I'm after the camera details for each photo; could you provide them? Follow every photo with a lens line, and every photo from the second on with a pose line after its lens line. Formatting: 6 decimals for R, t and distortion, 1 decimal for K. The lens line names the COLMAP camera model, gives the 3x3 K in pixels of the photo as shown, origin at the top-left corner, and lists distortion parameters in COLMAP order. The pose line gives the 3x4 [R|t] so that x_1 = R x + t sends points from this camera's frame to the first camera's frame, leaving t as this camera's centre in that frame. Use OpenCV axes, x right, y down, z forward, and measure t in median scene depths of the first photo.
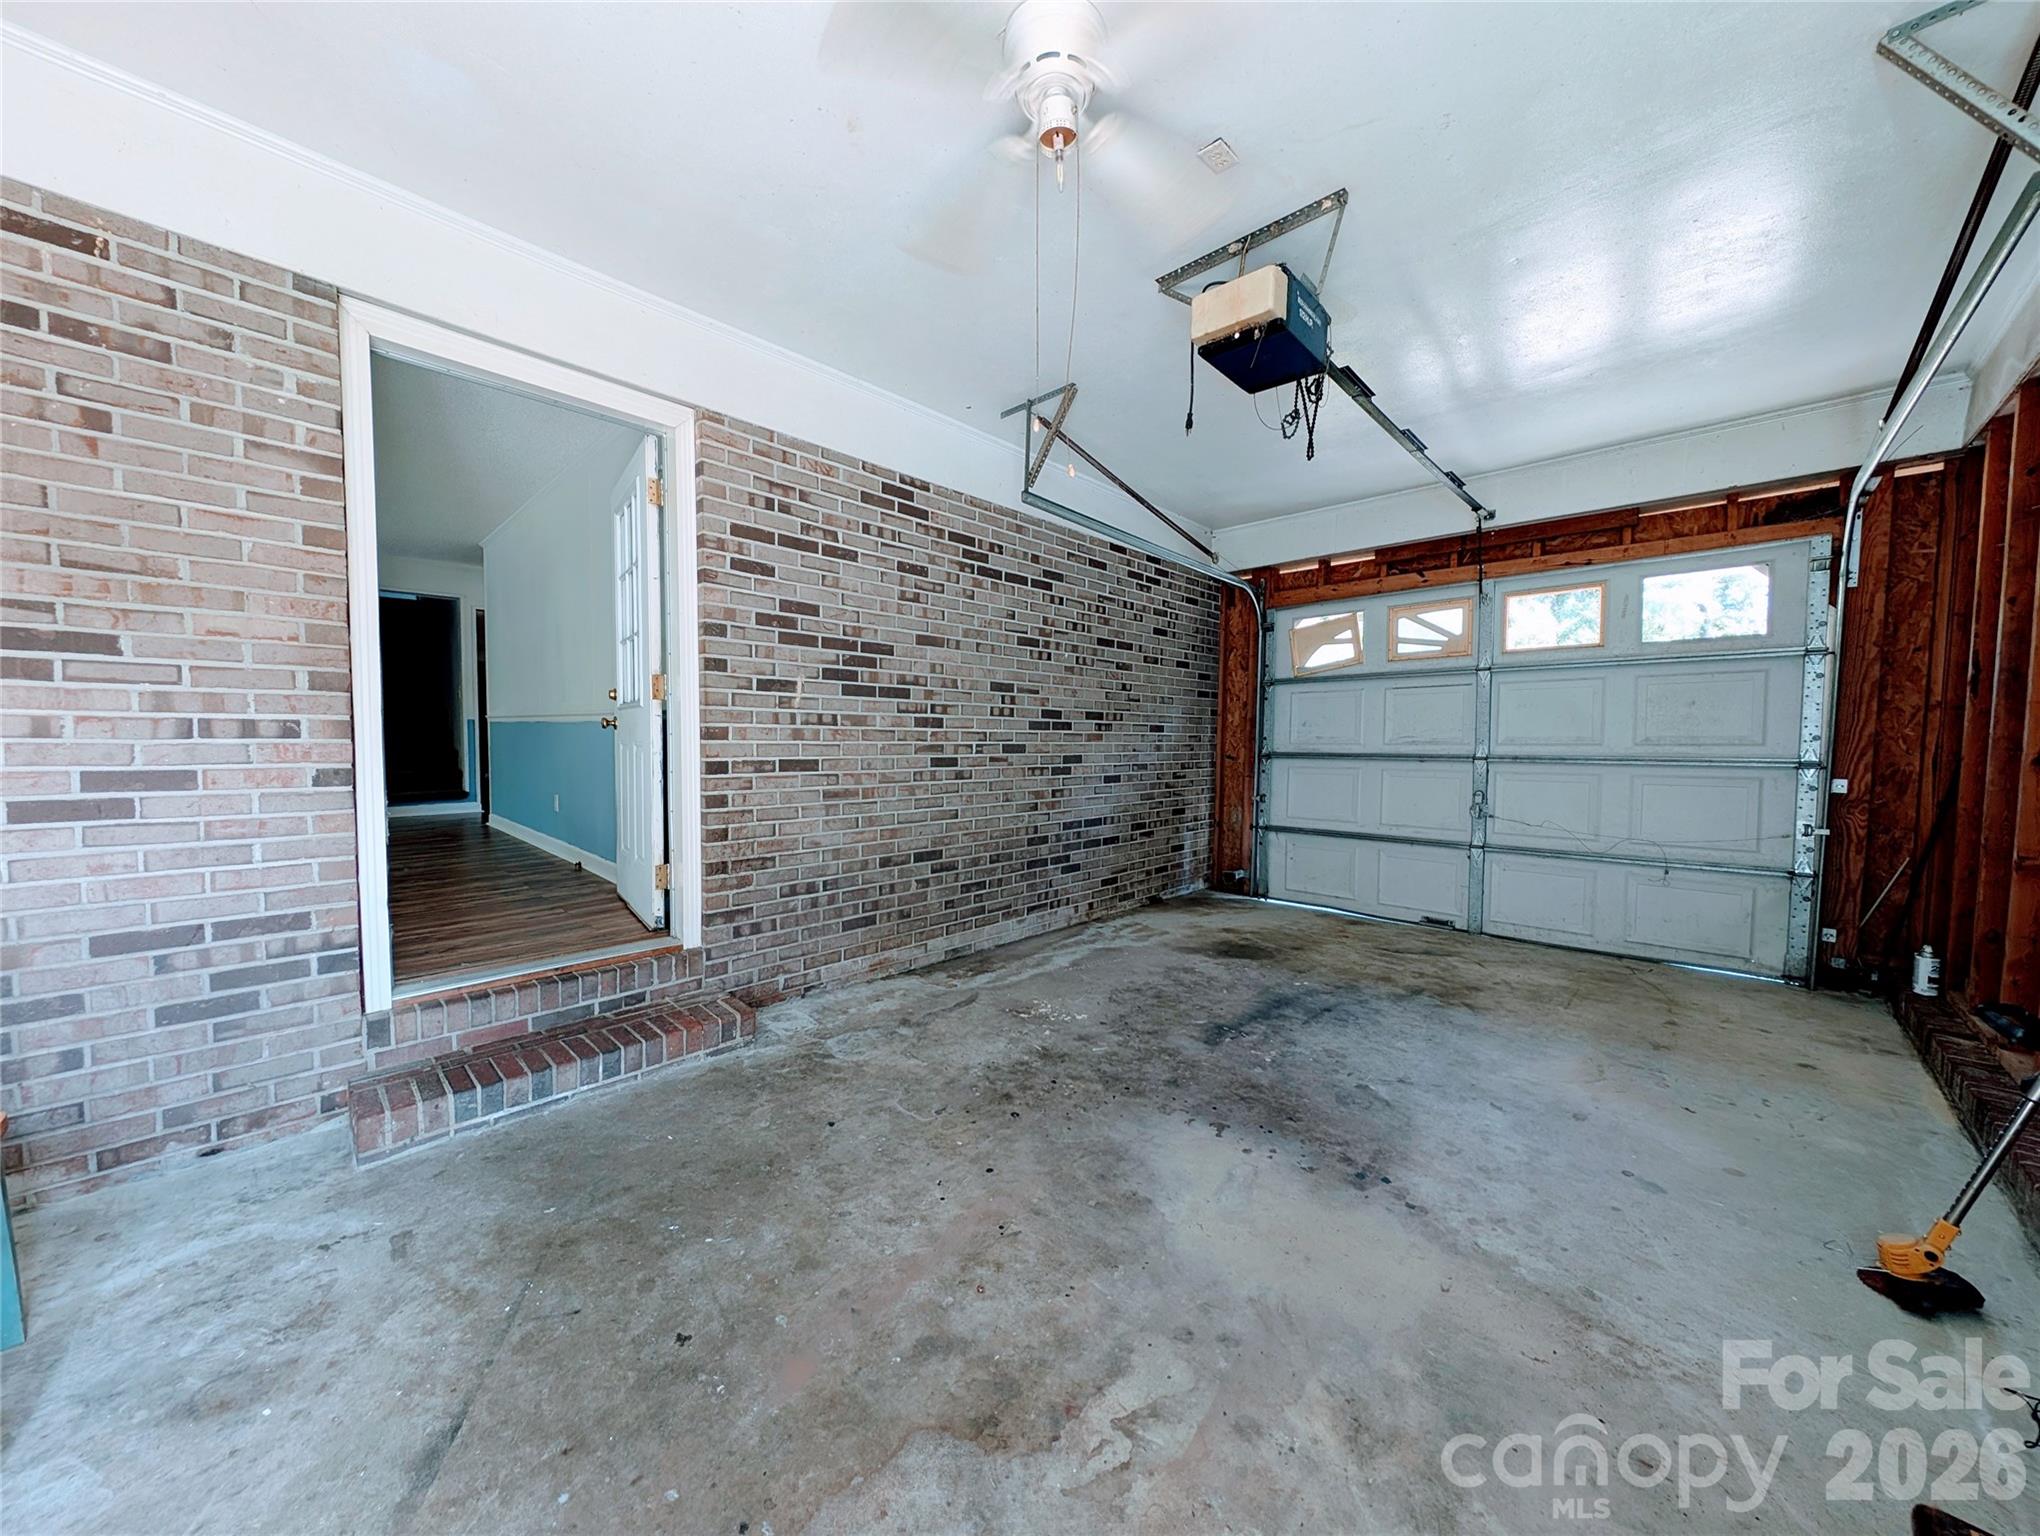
lens RADIAL K [[724.3, 0, 1016.9], [0, 724.3, 773.9], [0, 0, 1]] dist [0.015626, -0.006214]
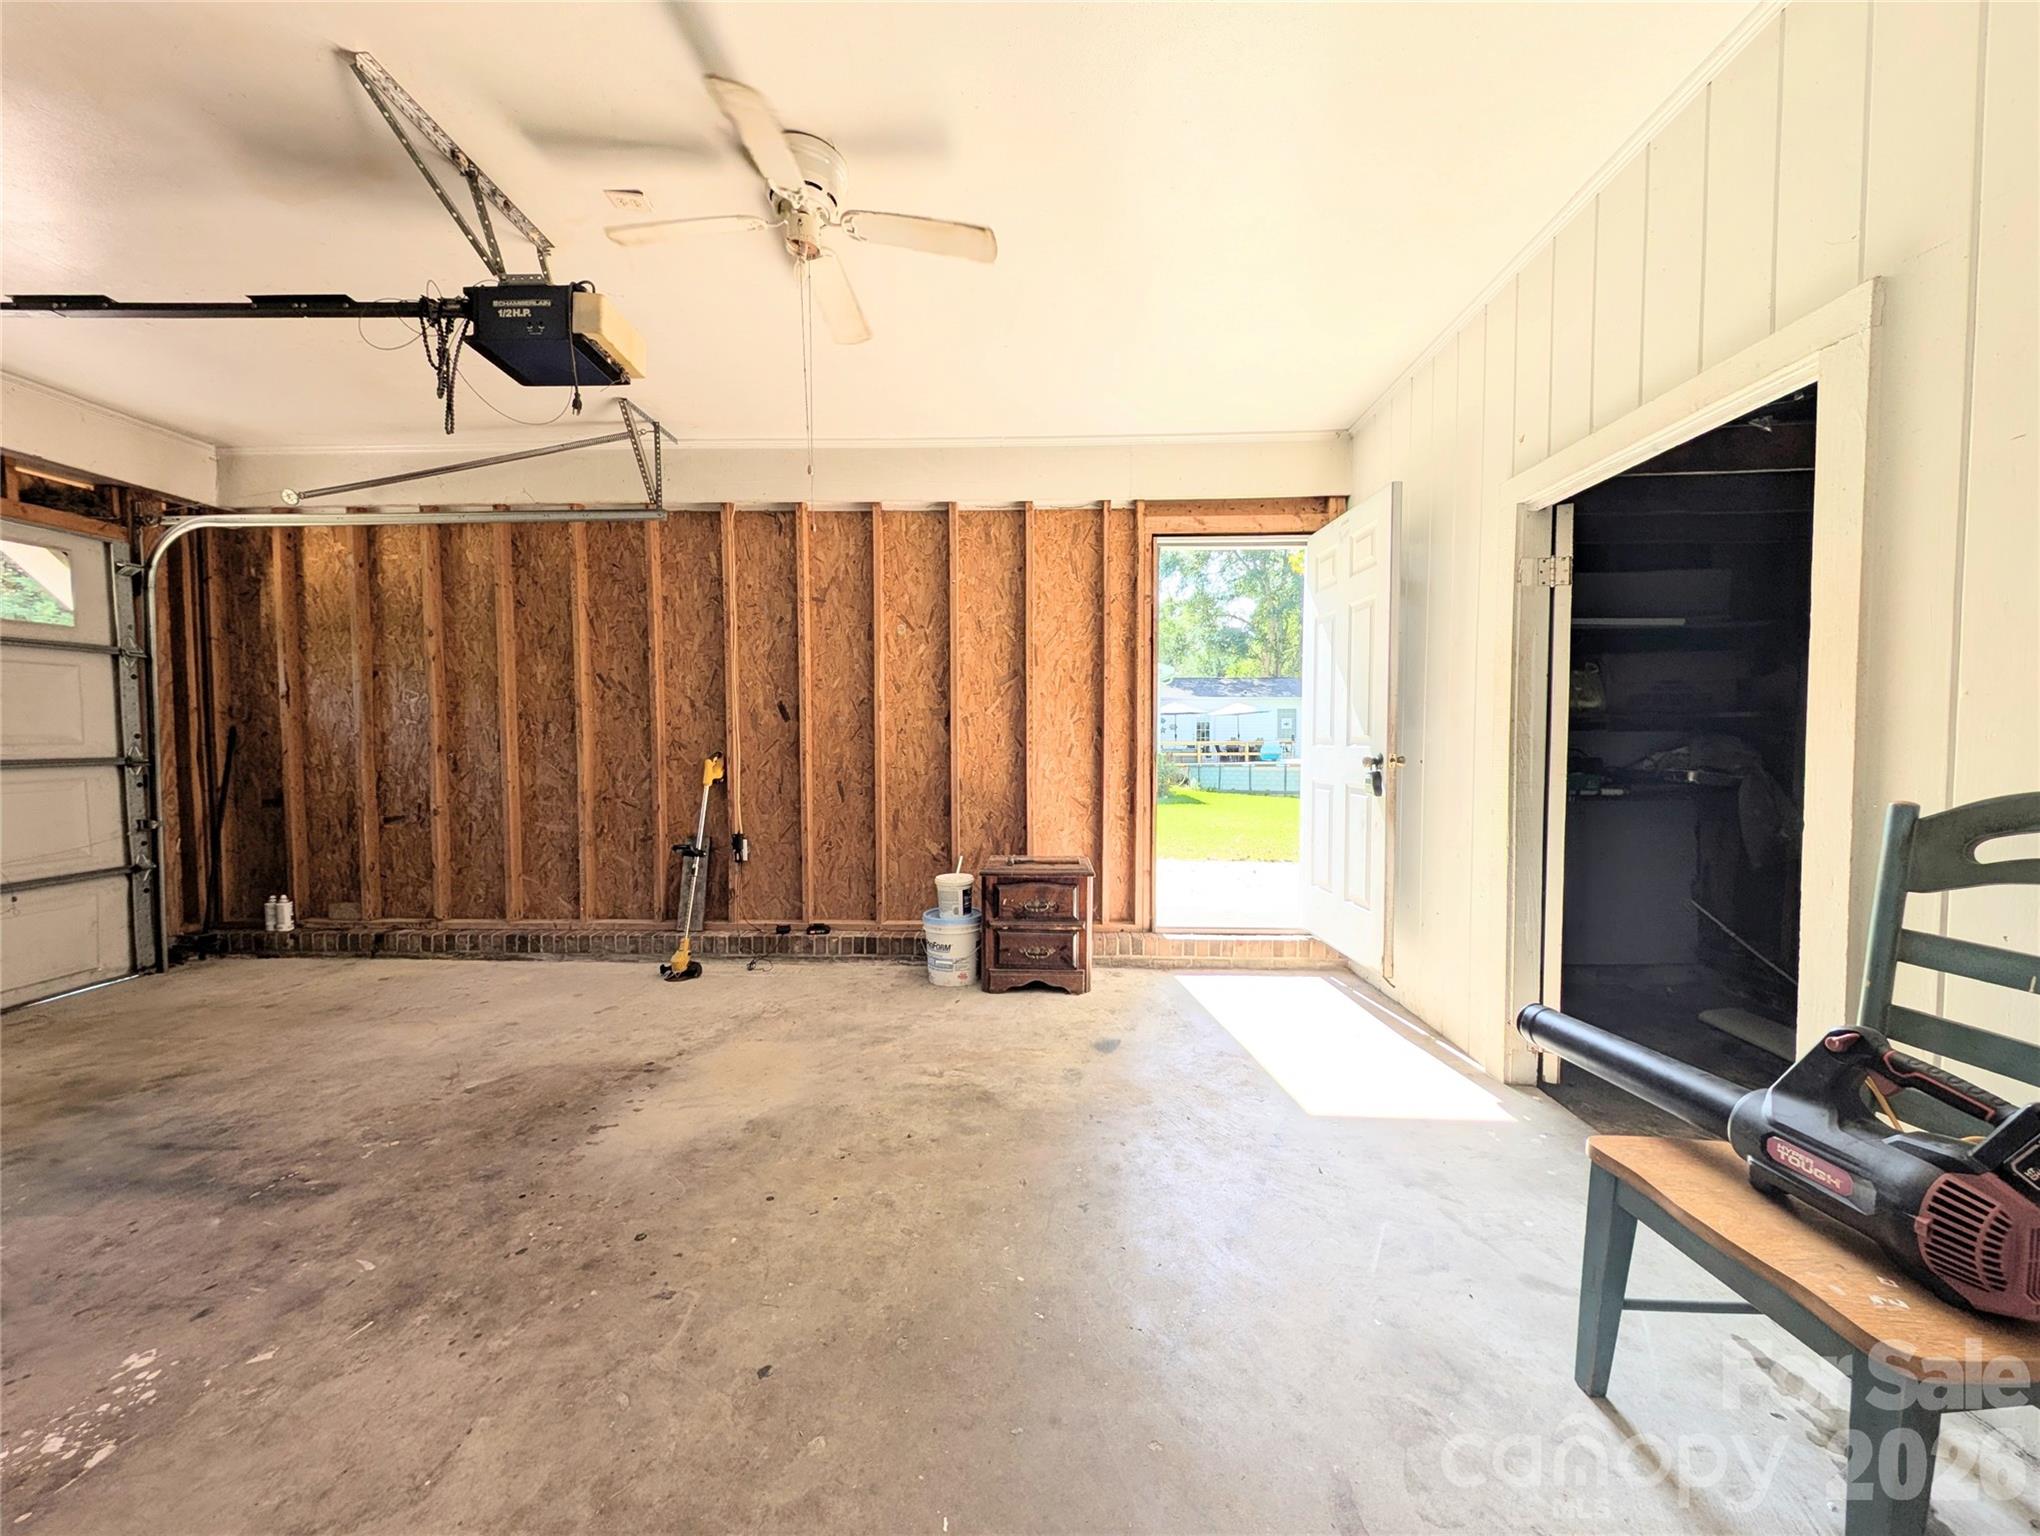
lens RADIAL K [[724.3, 0, 1016.9], [0, 724.3, 773.9], [0, 0, 1]] dist [0.015626, -0.006214]
pose [[-0.676738, -0.039094, 0.735186, -0.682154], [0.035746, 0.995667, 0.085850, -0.052507], [-0.735356, 0.084378, -0.672408, 0.998068]]
